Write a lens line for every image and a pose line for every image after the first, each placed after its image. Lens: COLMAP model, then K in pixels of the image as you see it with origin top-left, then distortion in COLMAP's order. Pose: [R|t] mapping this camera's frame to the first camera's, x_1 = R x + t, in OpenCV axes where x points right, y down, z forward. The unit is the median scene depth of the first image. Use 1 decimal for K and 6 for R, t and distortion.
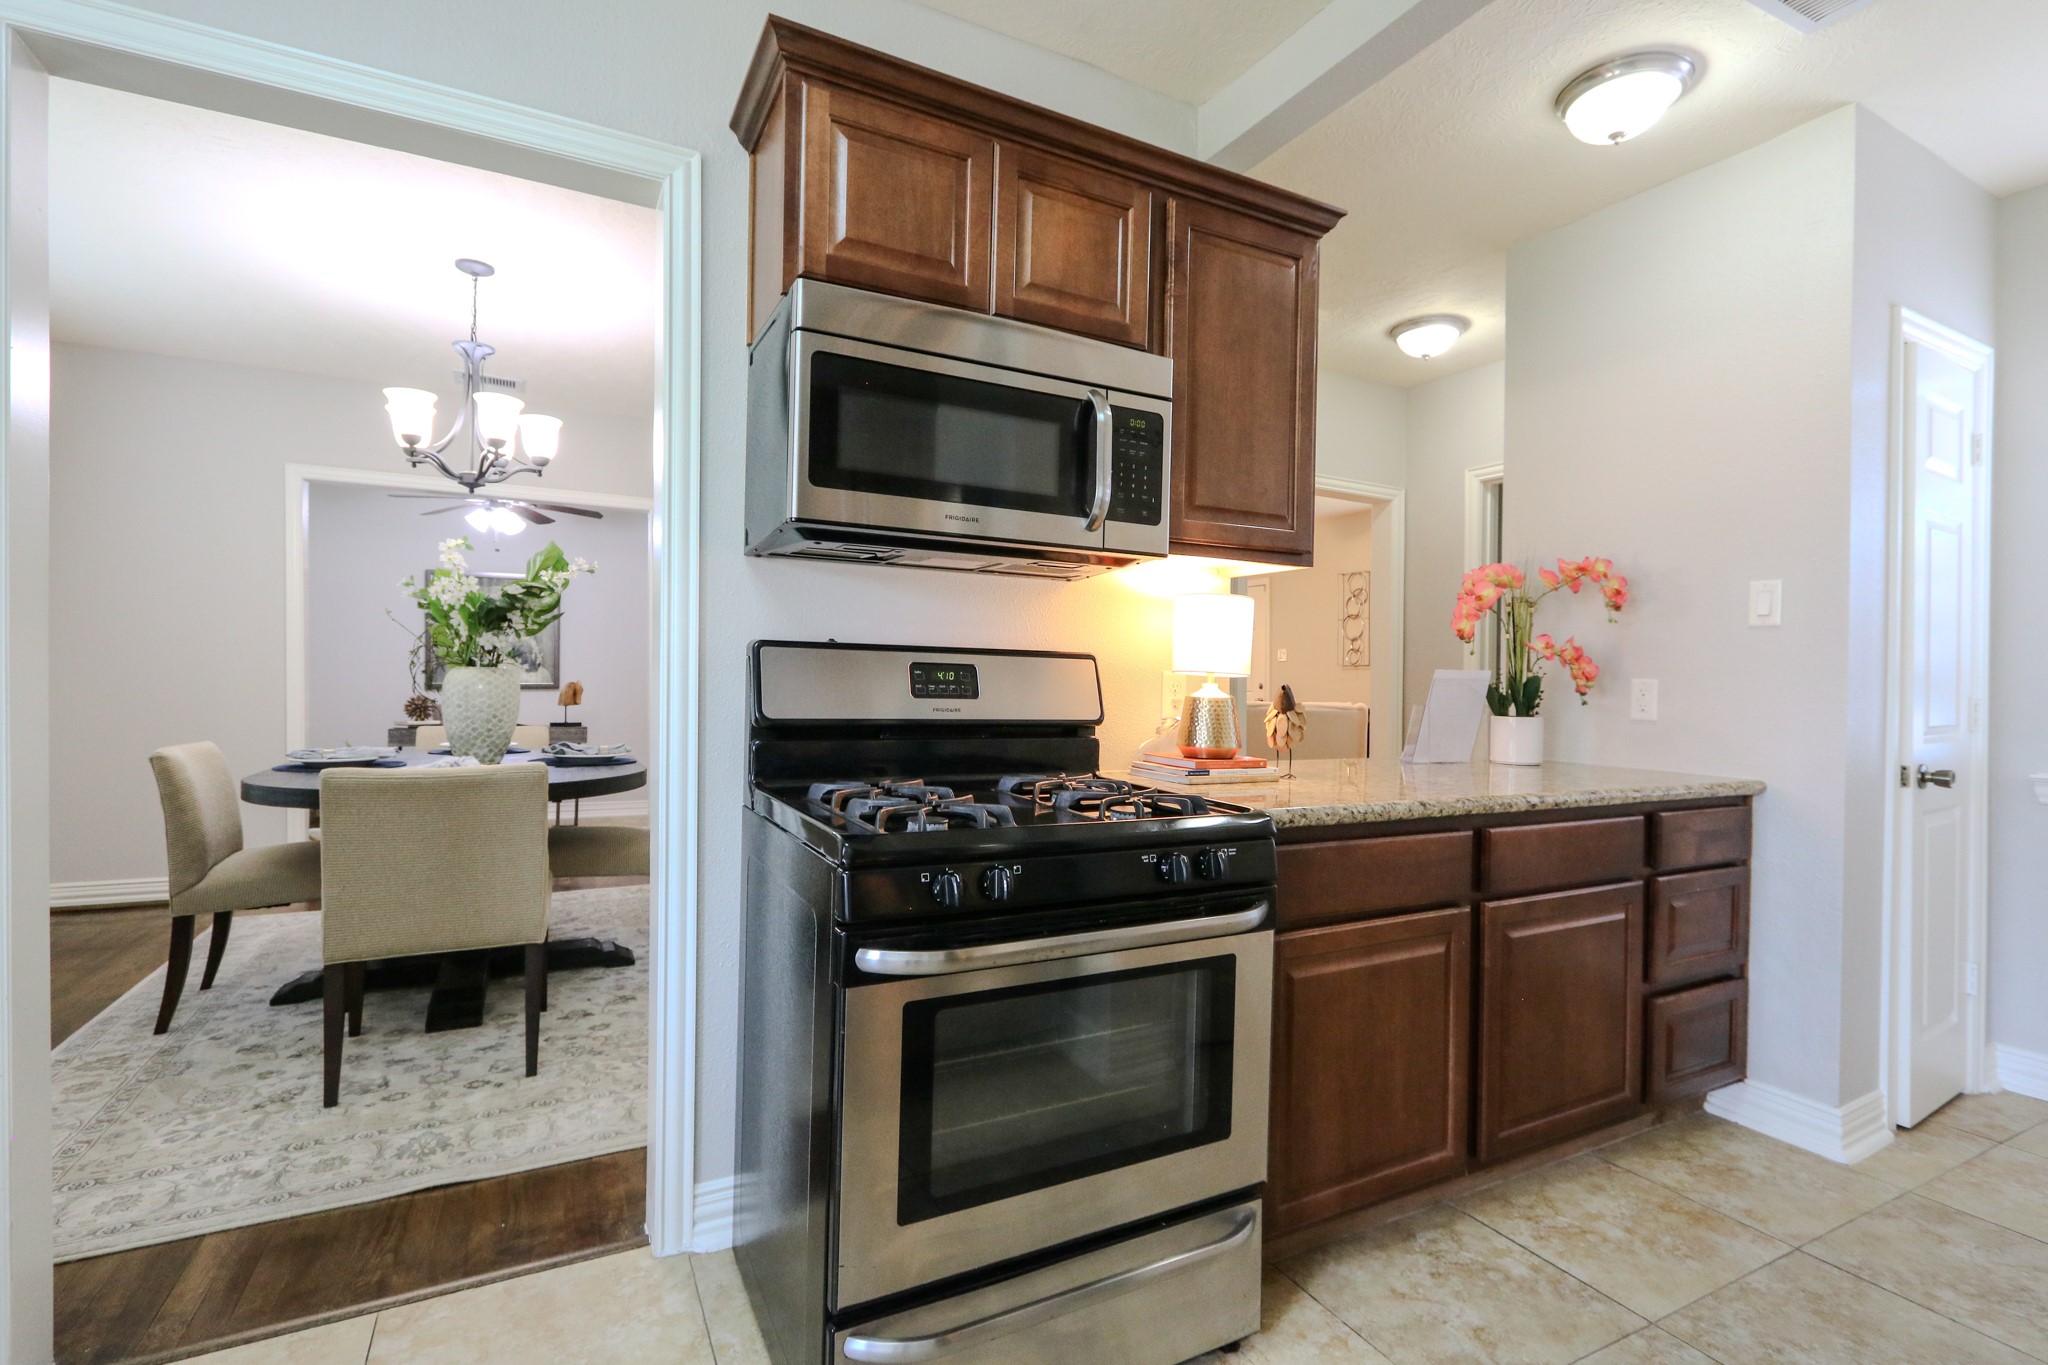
lens RADIAL K [[942.0, 0, 1032.9], [0, 942.0, 681.0], [0, 0, 1]] dist [0.003378, -0.002892]
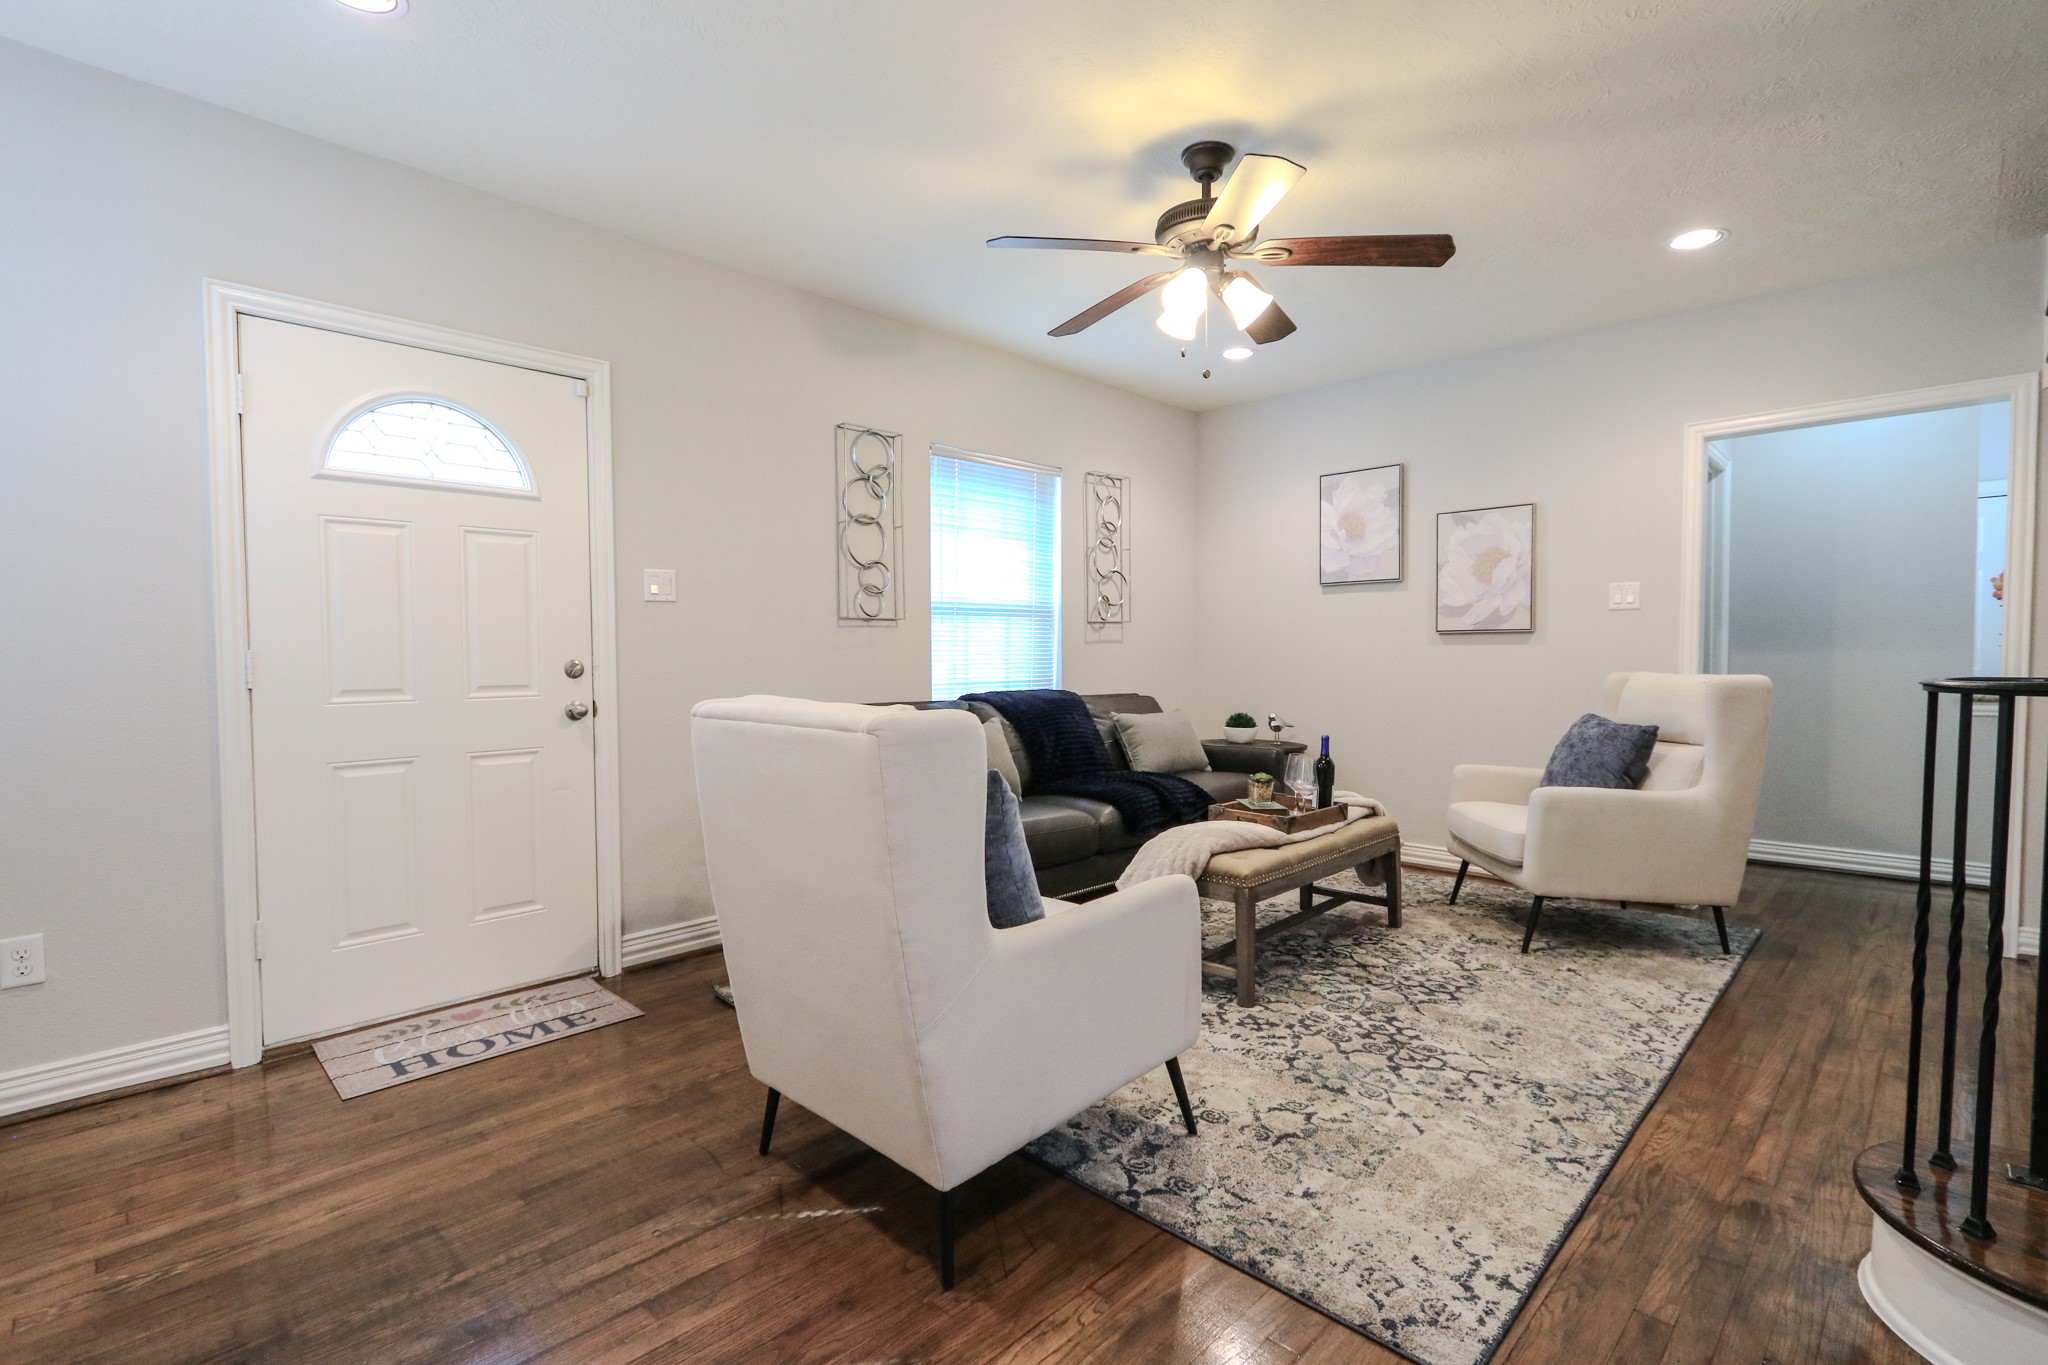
lens RADIAL K [[942.0, 0, 1029.6], [0, 942.0, 682.8], [0, 0, 1]] dist [0.003378, -0.002892]
pose [[-0.311033, -0.041535, 0.949491, -0.492674], [0.006715, 0.998924, 0.045897, -0.015858], [-0.950375, 0.020651, -0.310419, 3.329064]]
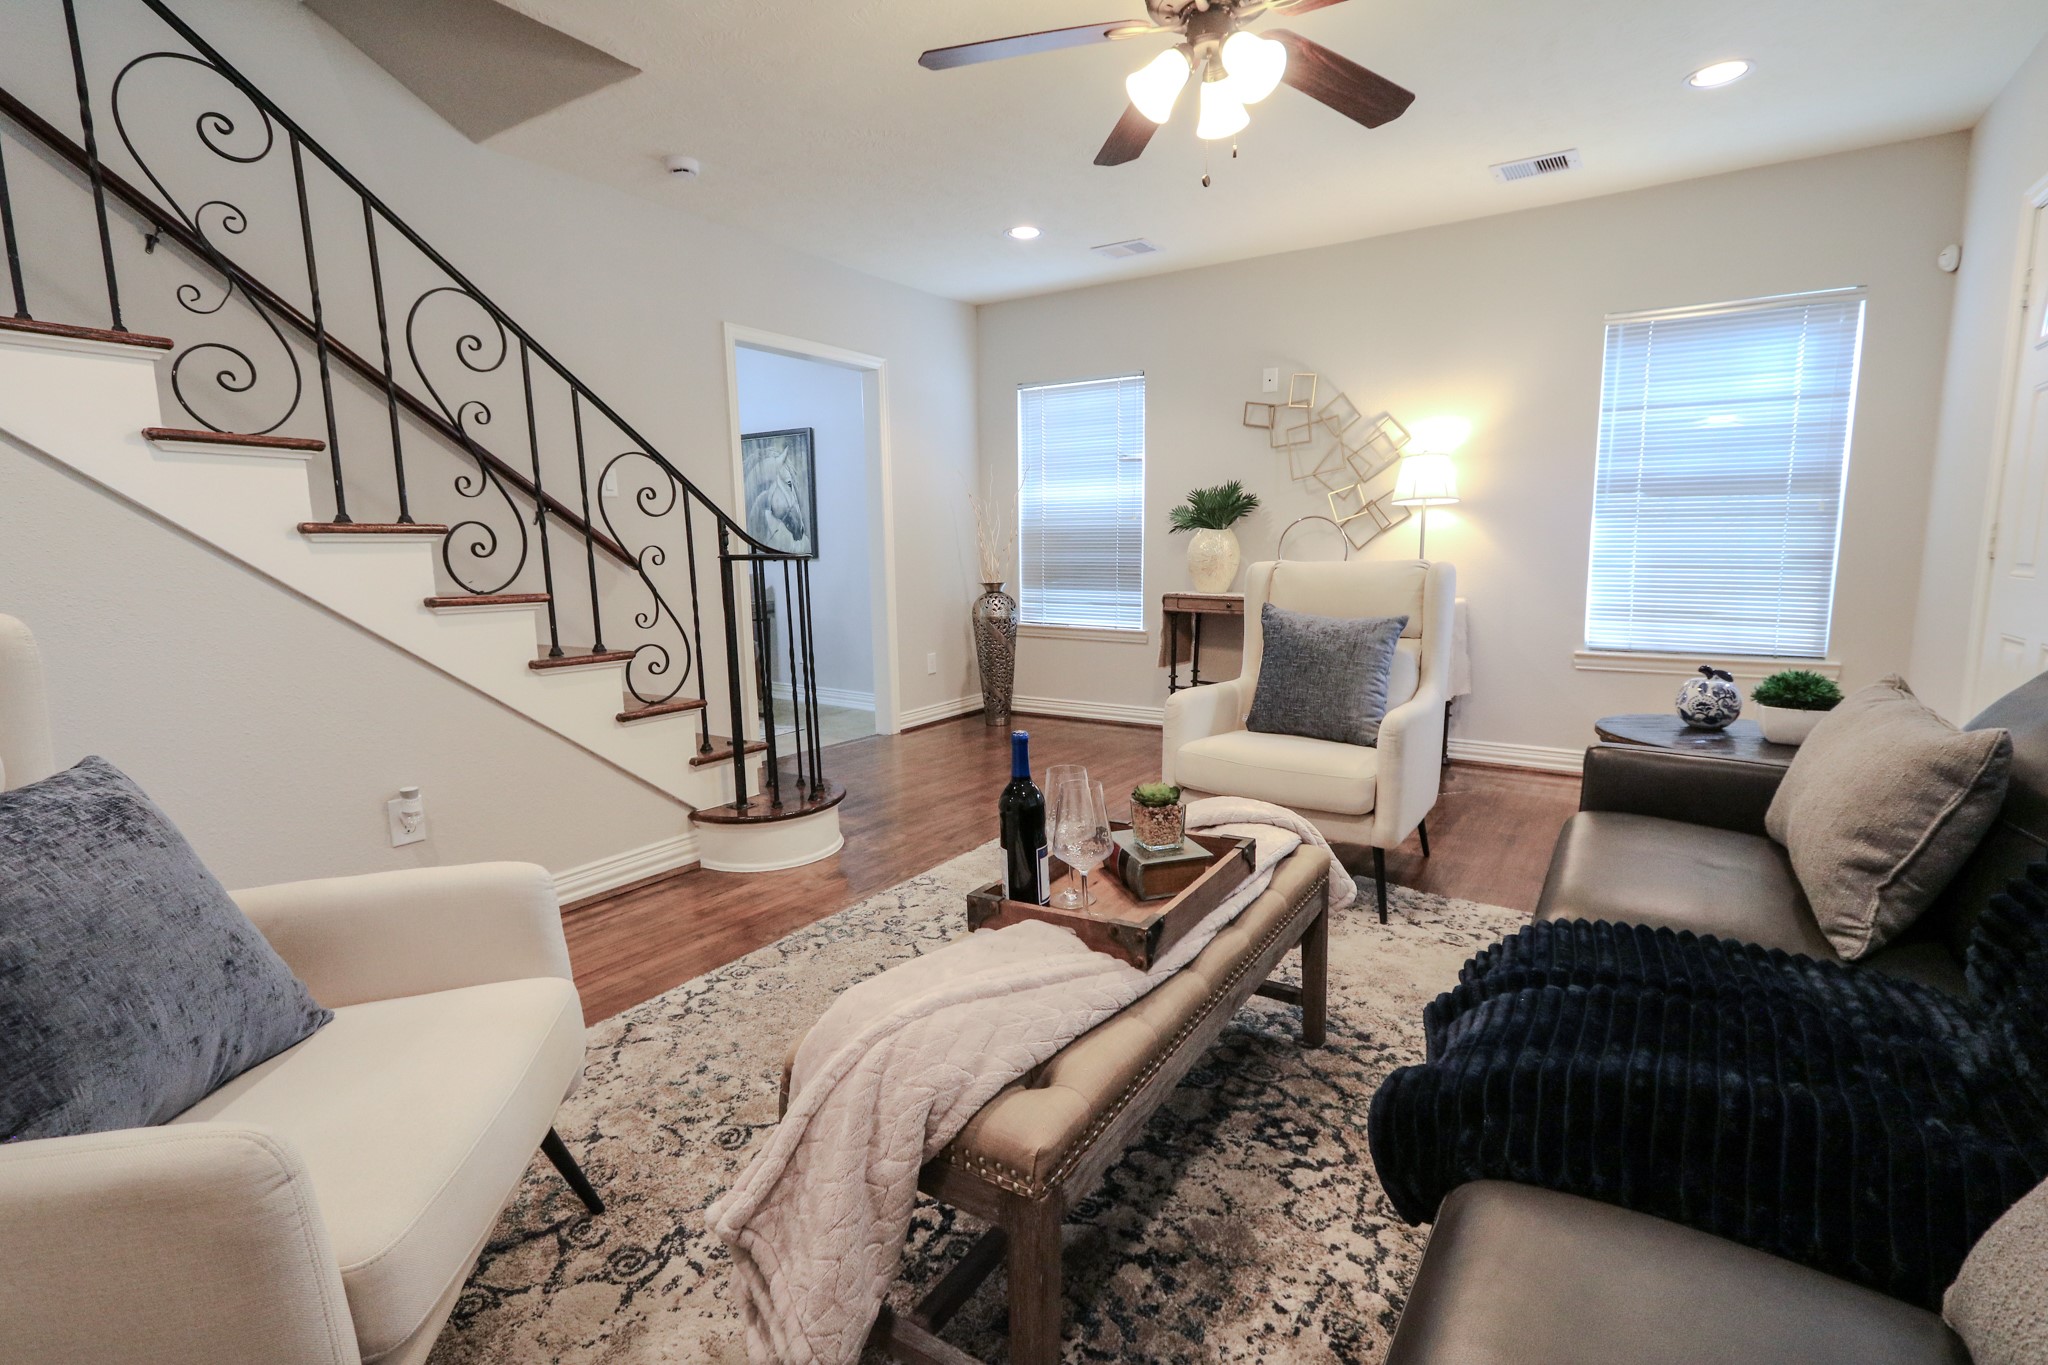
lens RADIAL K [[942.0, 0, 1028.7], [0, 942.0, 678.5], [0, 0, 1]] dist [0.003378, -0.002892]
pose [[0.484325, 0.110596, -0.867870, 1.127334], [0.008681, 0.991322, 0.131172, 0.016069], [0.874845, -0.071064, 0.479161, 2.255878]]
